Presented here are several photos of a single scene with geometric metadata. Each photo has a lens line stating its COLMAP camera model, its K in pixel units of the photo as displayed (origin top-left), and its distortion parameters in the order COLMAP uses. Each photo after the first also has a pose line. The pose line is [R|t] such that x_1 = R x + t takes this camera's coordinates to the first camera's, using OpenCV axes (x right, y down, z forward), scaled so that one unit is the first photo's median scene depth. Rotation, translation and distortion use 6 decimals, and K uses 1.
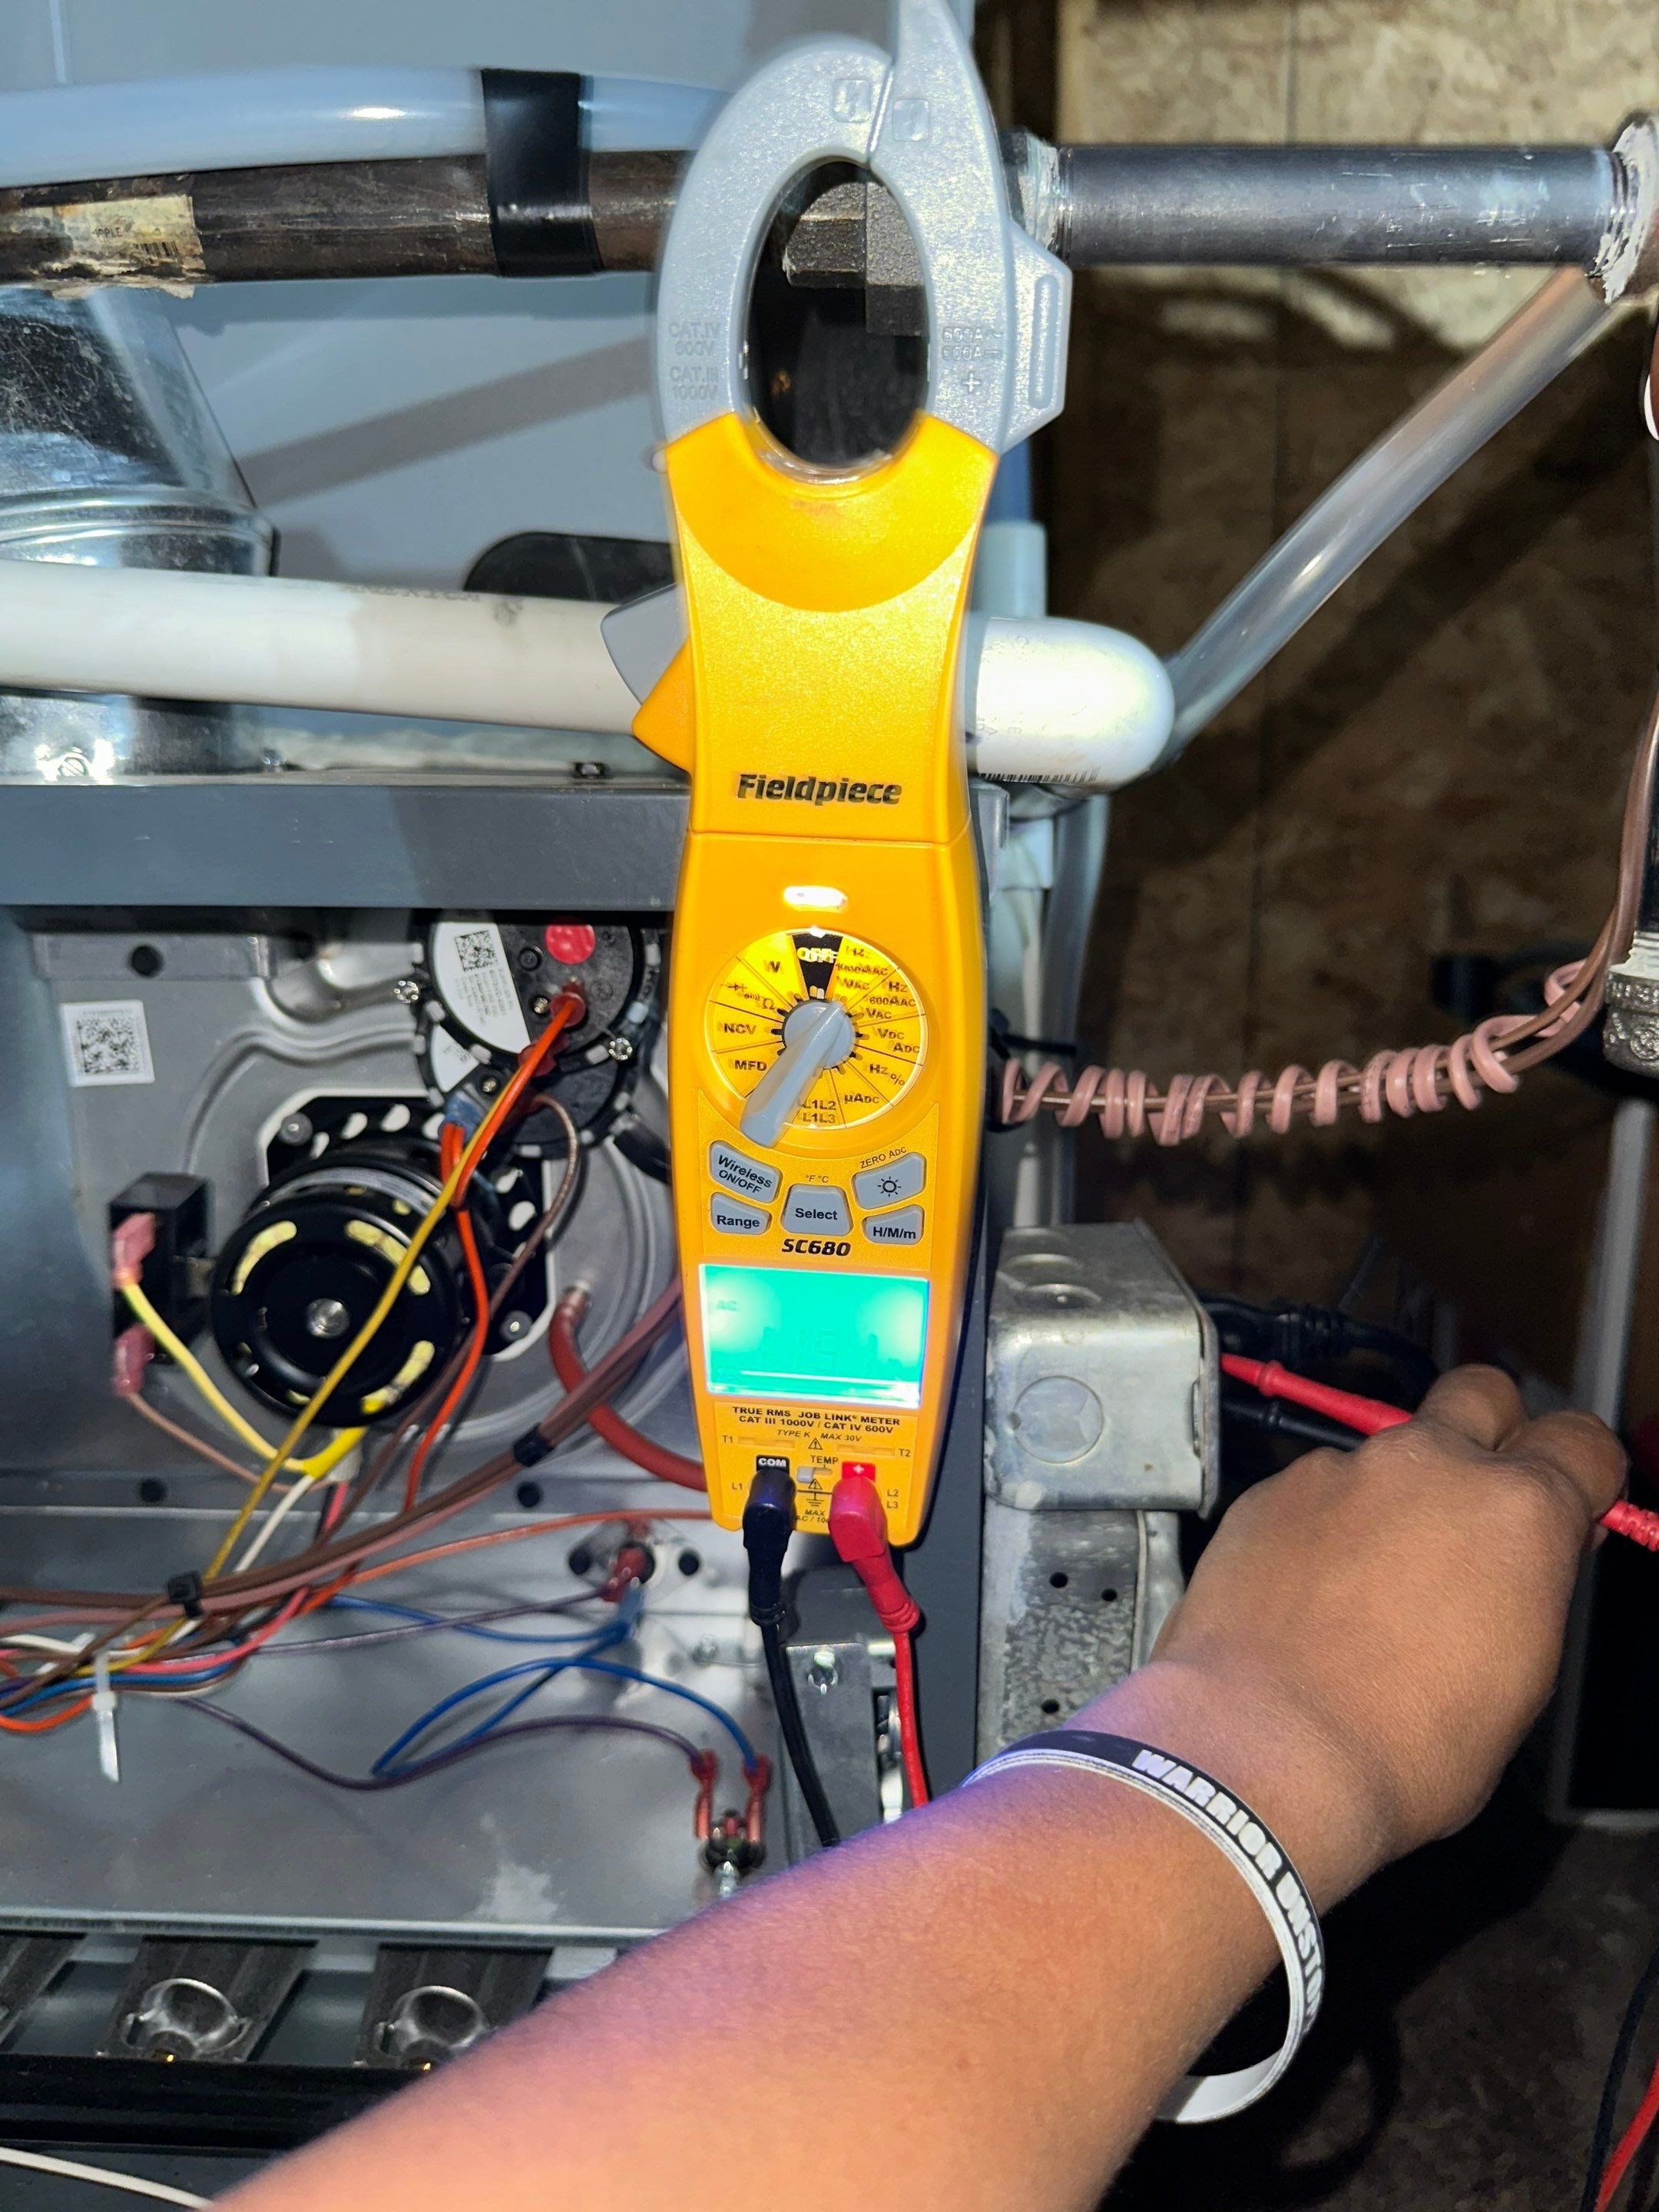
lens RADIAL K [[1635.7, 0, 822.1], [0, 1635.7, 1109.1], [0, 0, 1]] dist [-0.001205, -0.011120]
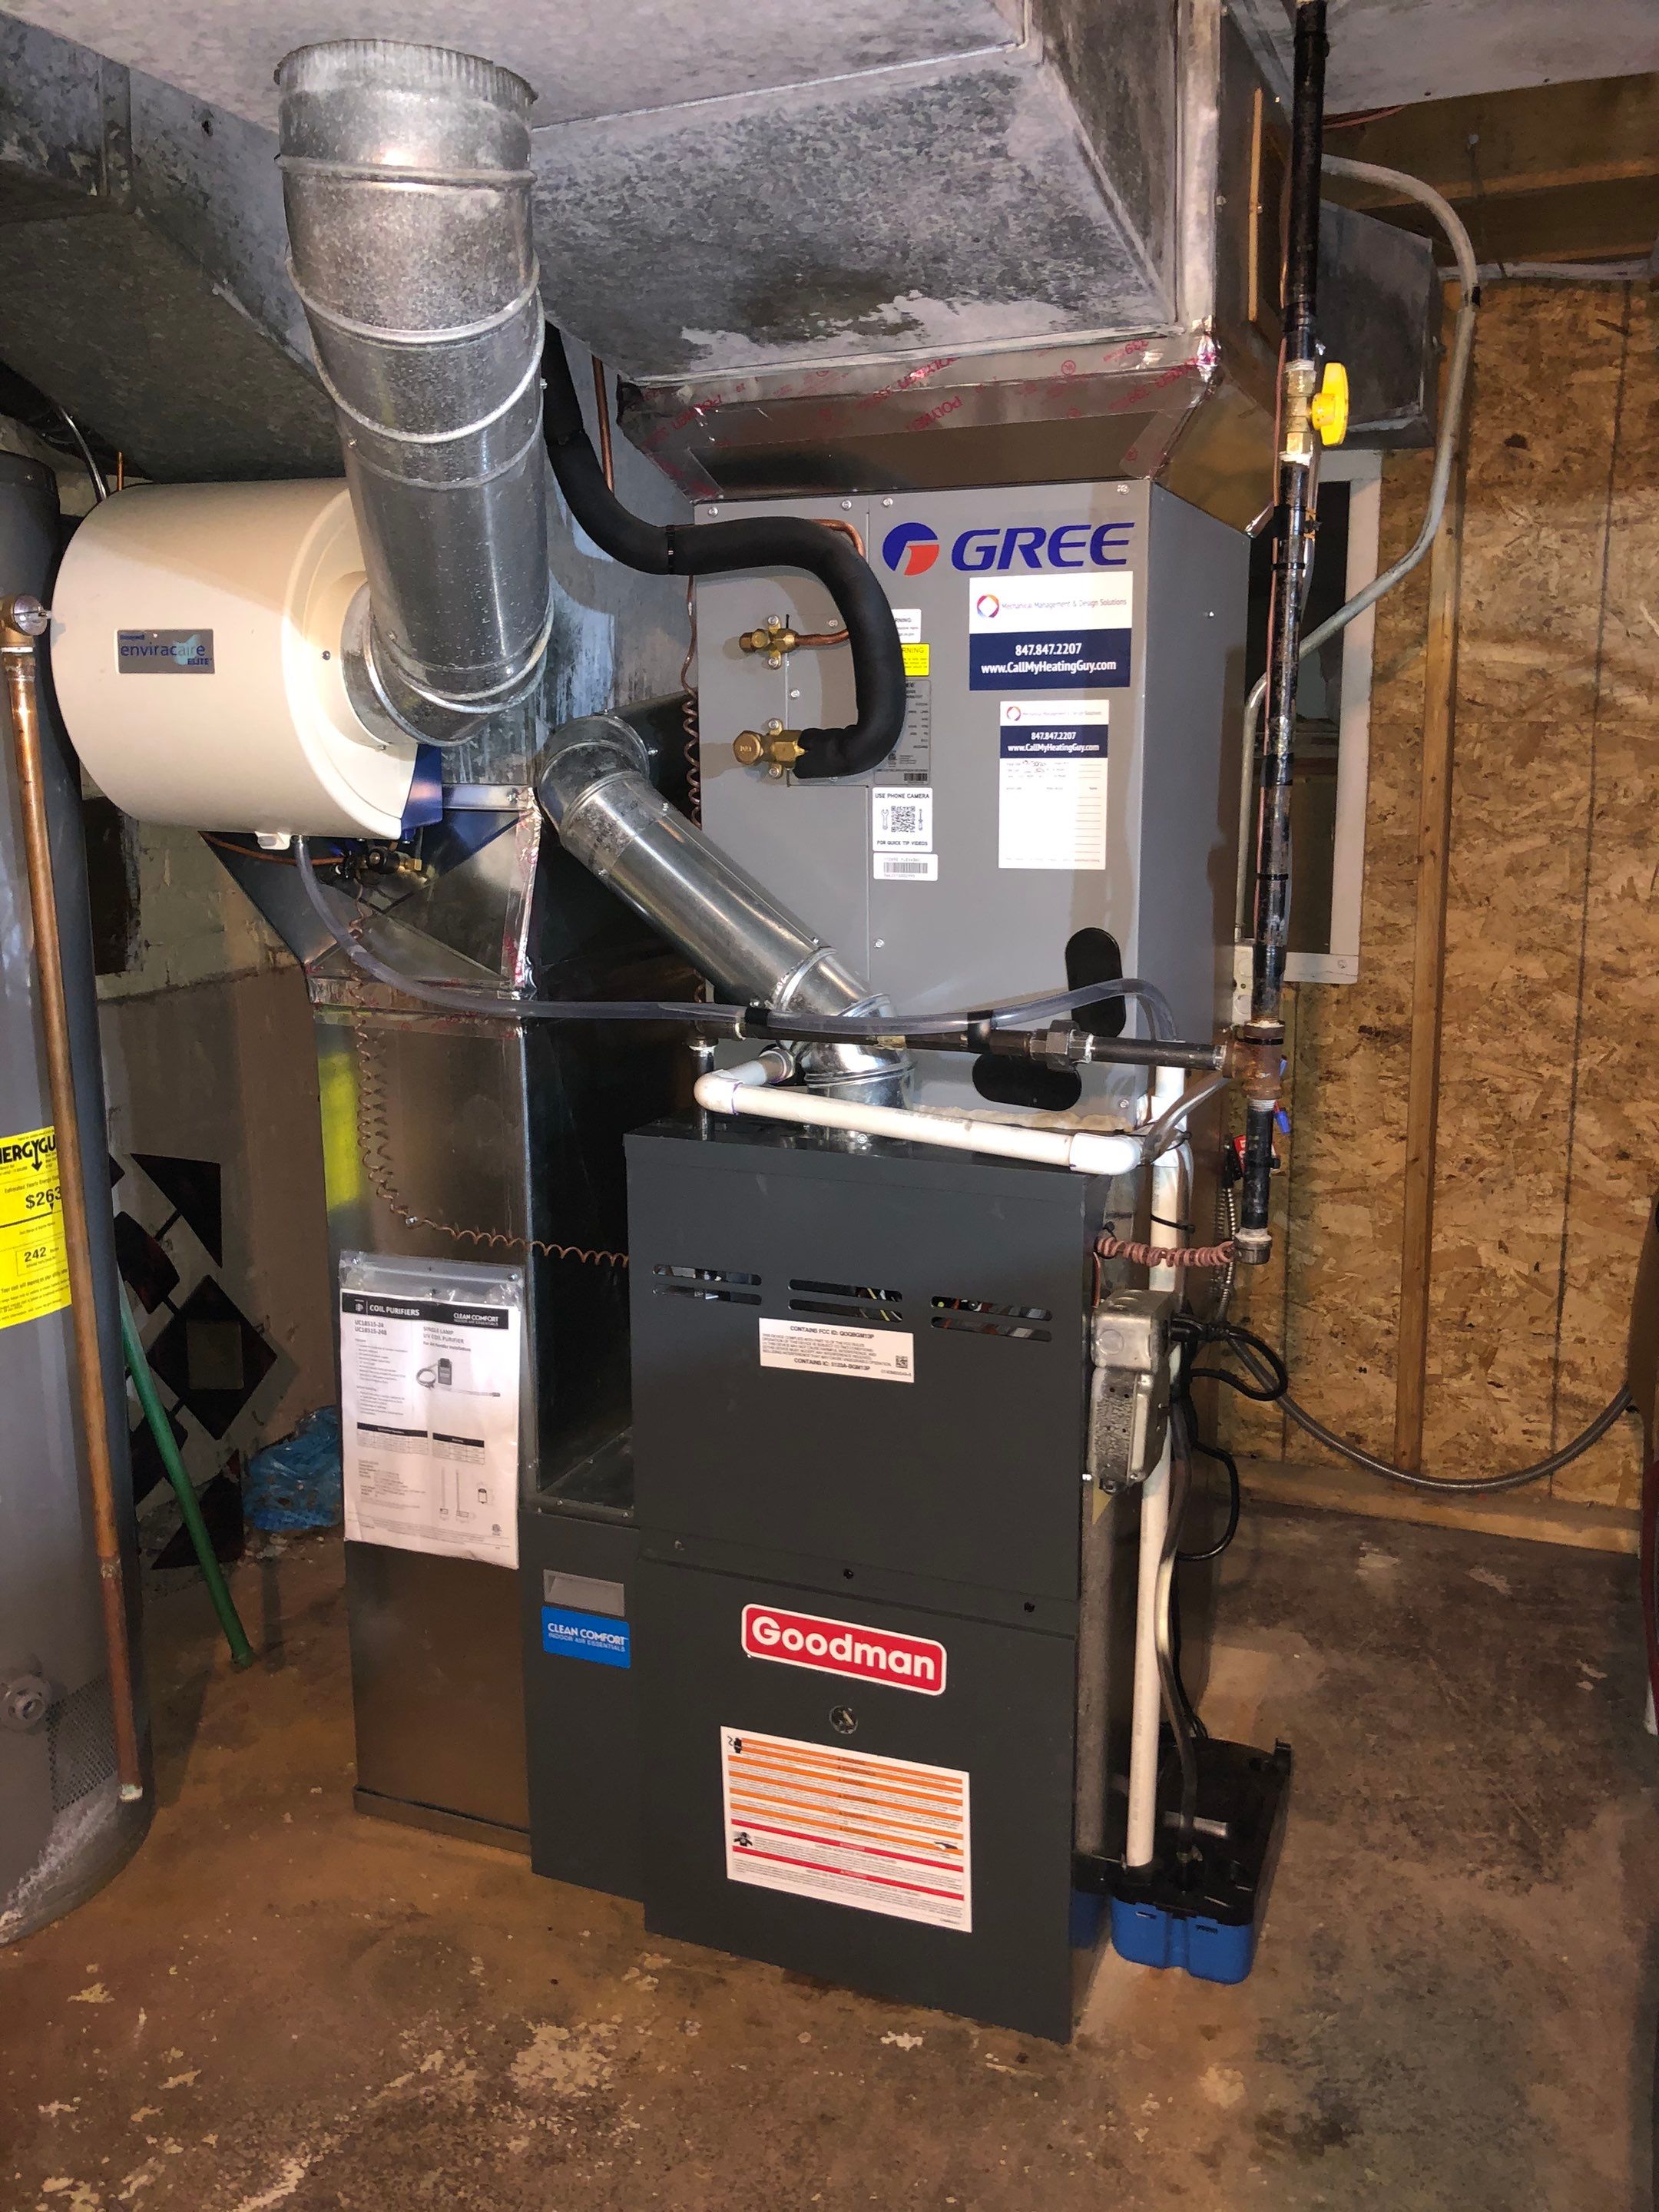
lens RADIAL K [[1826.2, 0, 839.8], [0, 1826.2, 1069.4], [0, 0, 1]] dist [0.008390, 0.017992]
pose [[0.937604, 0.061229, -0.342272, 0.896682], [-0.077371, 0.996433, -0.033695, -0.207302], [0.338988, 0.058075, 0.938996, -2.864810]]
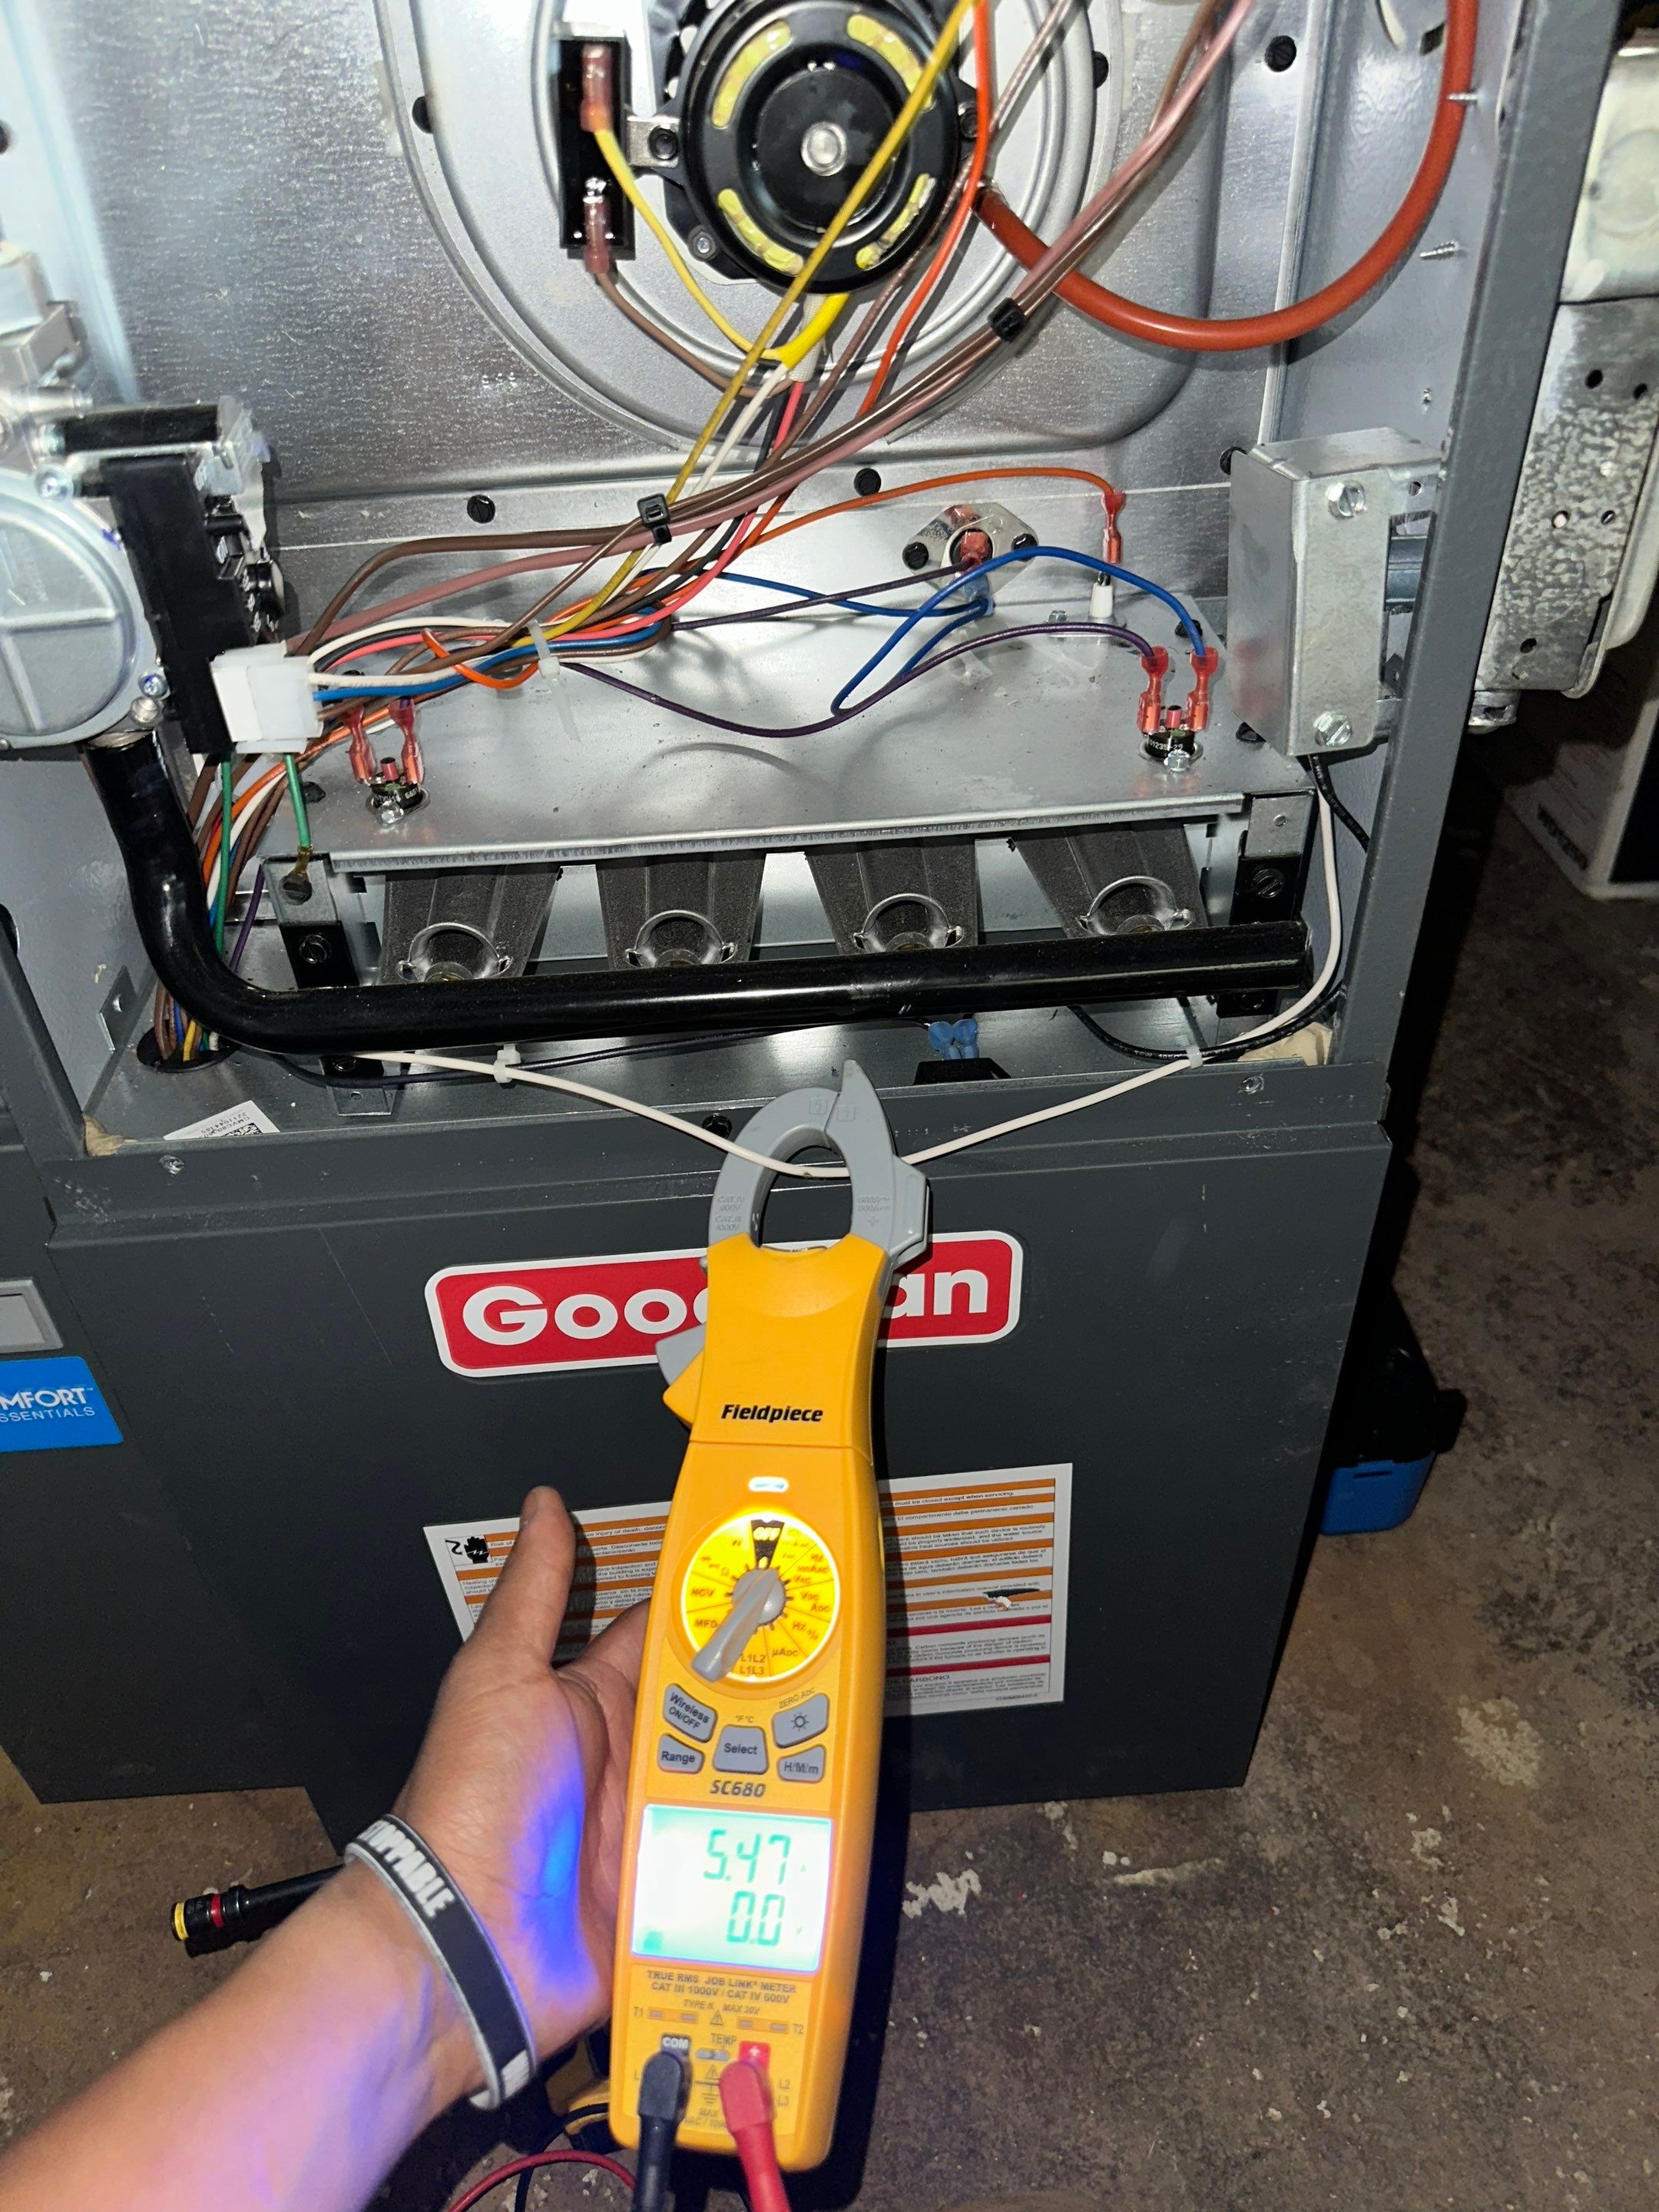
lens RADIAL K [[1635.7, 0, 822.1], [0, 1635.7, 1109.1], [0, 0, 1]] dist [-0.001205, -0.011120]
pose [[0.995308, -0.087233, 0.041856, -0.409633], [0.062263, 0.908584, 0.413036, 0.247371], [-0.074060, -0.408492, 0.909752, -0.074757]]
